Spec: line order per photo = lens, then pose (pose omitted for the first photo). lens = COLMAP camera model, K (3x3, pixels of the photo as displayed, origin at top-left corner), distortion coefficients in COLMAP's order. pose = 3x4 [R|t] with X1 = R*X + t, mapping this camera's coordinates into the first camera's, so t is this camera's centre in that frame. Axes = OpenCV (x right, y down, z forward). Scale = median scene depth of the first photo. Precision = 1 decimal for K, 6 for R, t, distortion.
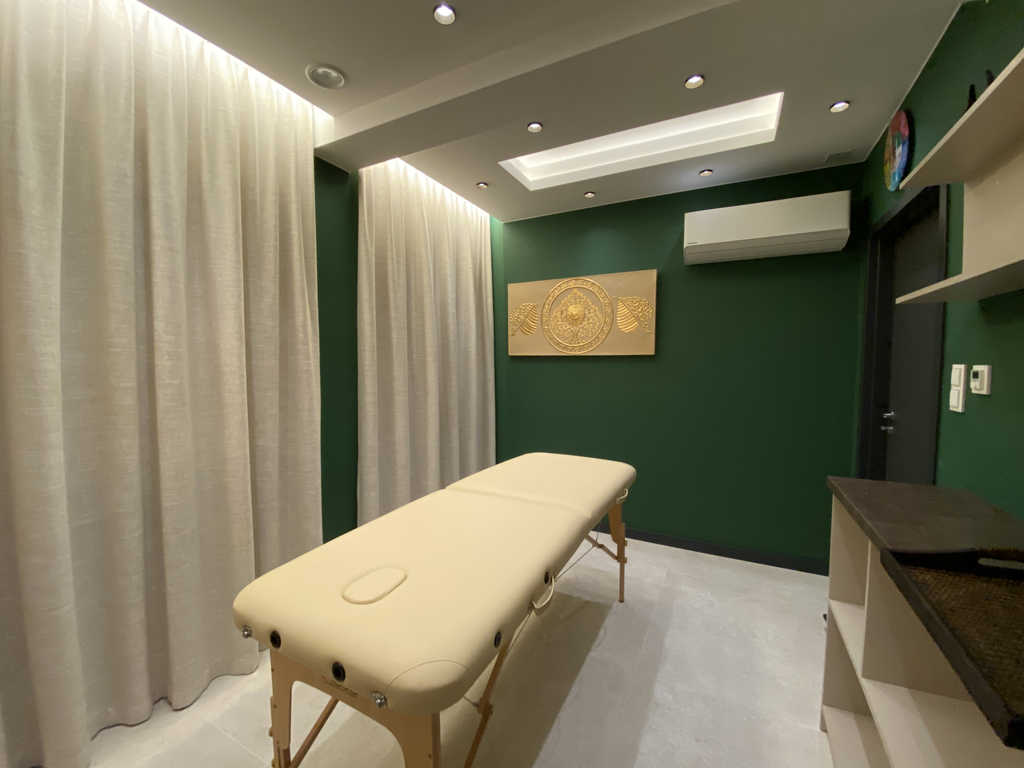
lens RADIAL K [[406.6, 0, 512.0], [0, 406.6, 384.0], [0, 0, 1]] dist [0.000069, -0.014544]
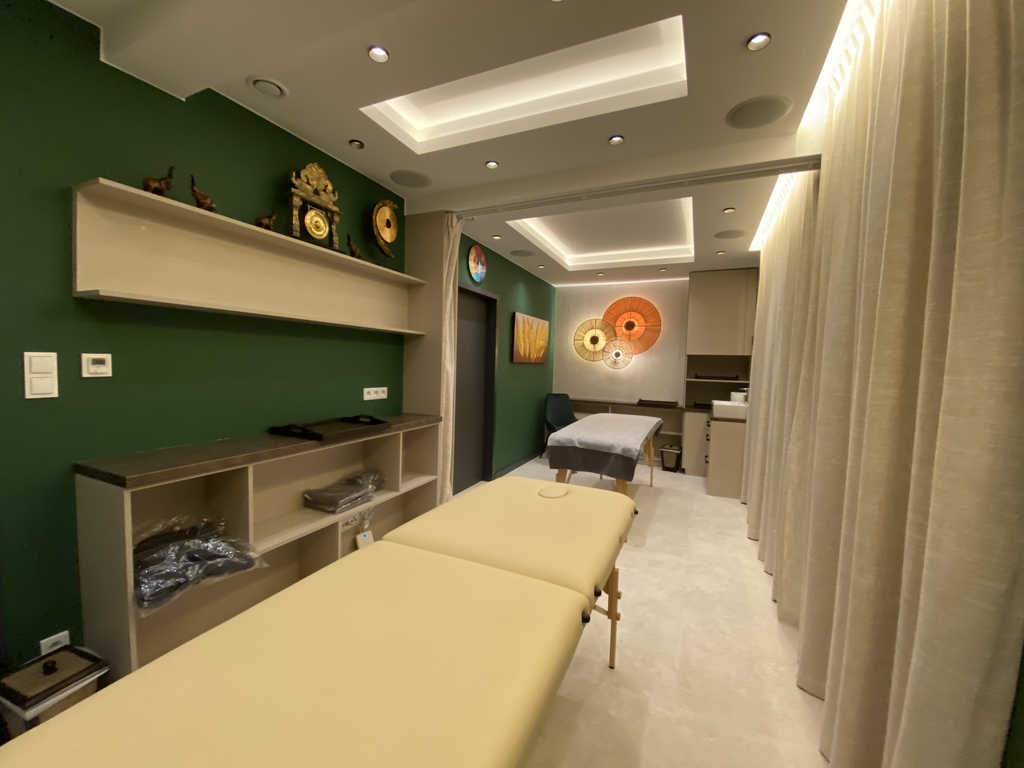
lens RADIAL K [[406.6, 0, 512.0], [0, 406.6, 384.0], [0, 0, 1]] dist [0.000069, -0.014544]
pose [[-0.997369, -0.032112, -0.064996, -0.015655], [-0.038895, 0.993613, 0.105931, -0.058930], [0.061179, 0.108180, -0.992247, 1.009963]]
